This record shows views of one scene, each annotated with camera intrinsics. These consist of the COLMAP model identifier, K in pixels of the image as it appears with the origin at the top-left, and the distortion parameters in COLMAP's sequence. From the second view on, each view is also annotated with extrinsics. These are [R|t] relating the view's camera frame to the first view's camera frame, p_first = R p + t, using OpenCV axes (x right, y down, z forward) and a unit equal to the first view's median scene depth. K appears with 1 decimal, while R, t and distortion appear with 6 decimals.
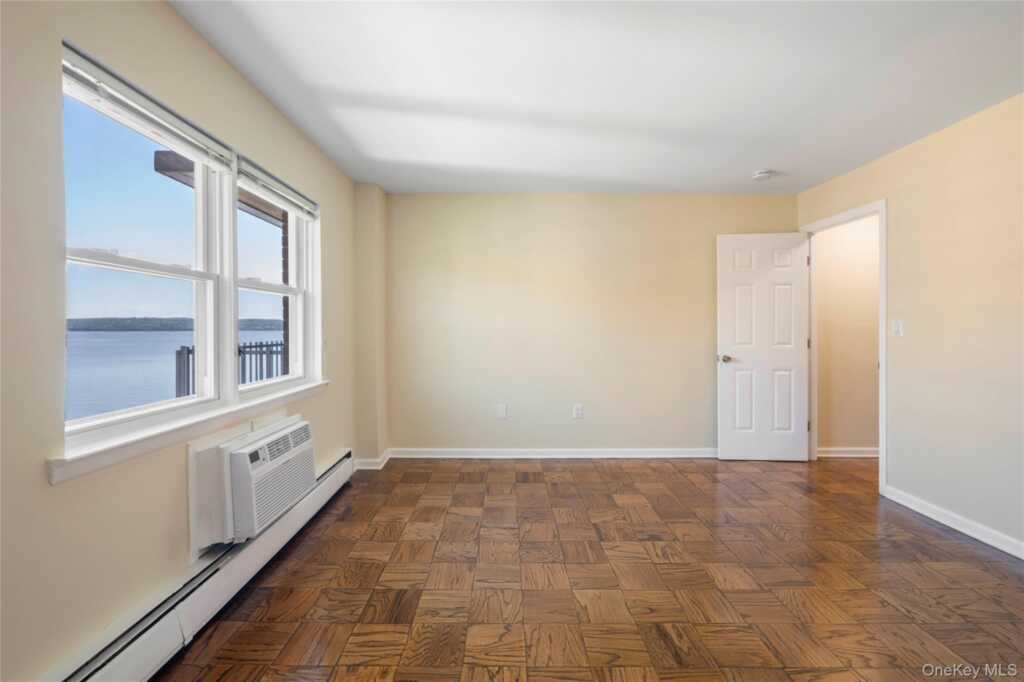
lens RADIAL K [[436.0, 0, 508.7], [0, 436.0, 323.6], [0, 0, 1]] dist [0.016664, 0.000225]
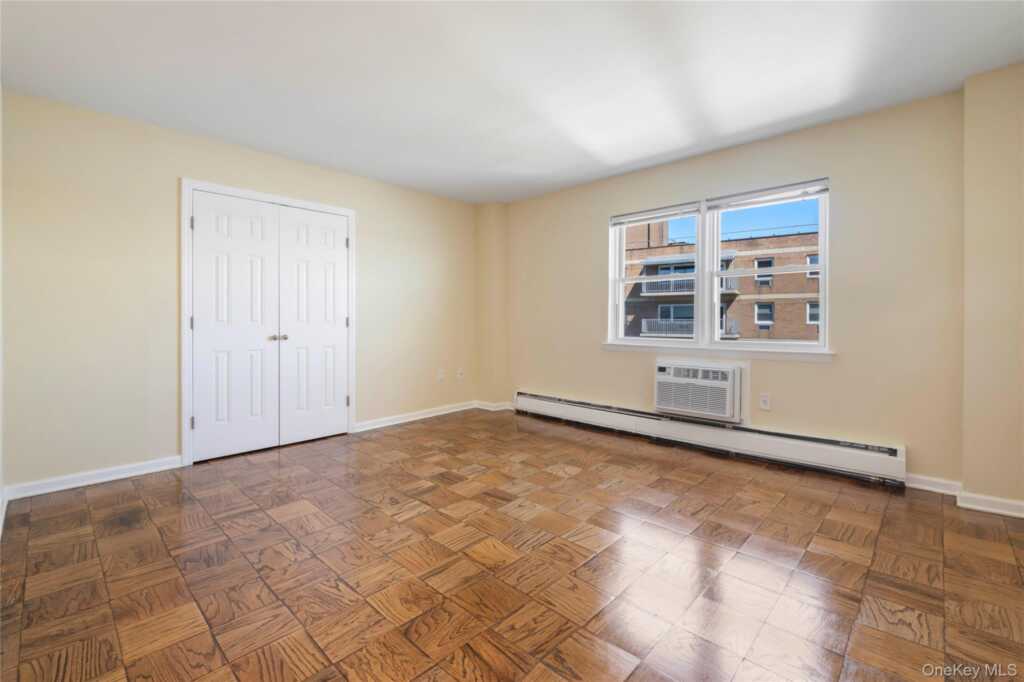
lens RADIAL K [[436.0, 0, 508.7], [0, 436.0, 323.6], [0, 0, 1]] dist [0.016664, 0.000225]
pose [[-0.687927, 0.008470, -0.725731, 1.210002], [0.000917, 0.999941, 0.010801, 0.077614], [0.725779, 0.006765, -0.687894, 1.742215]]
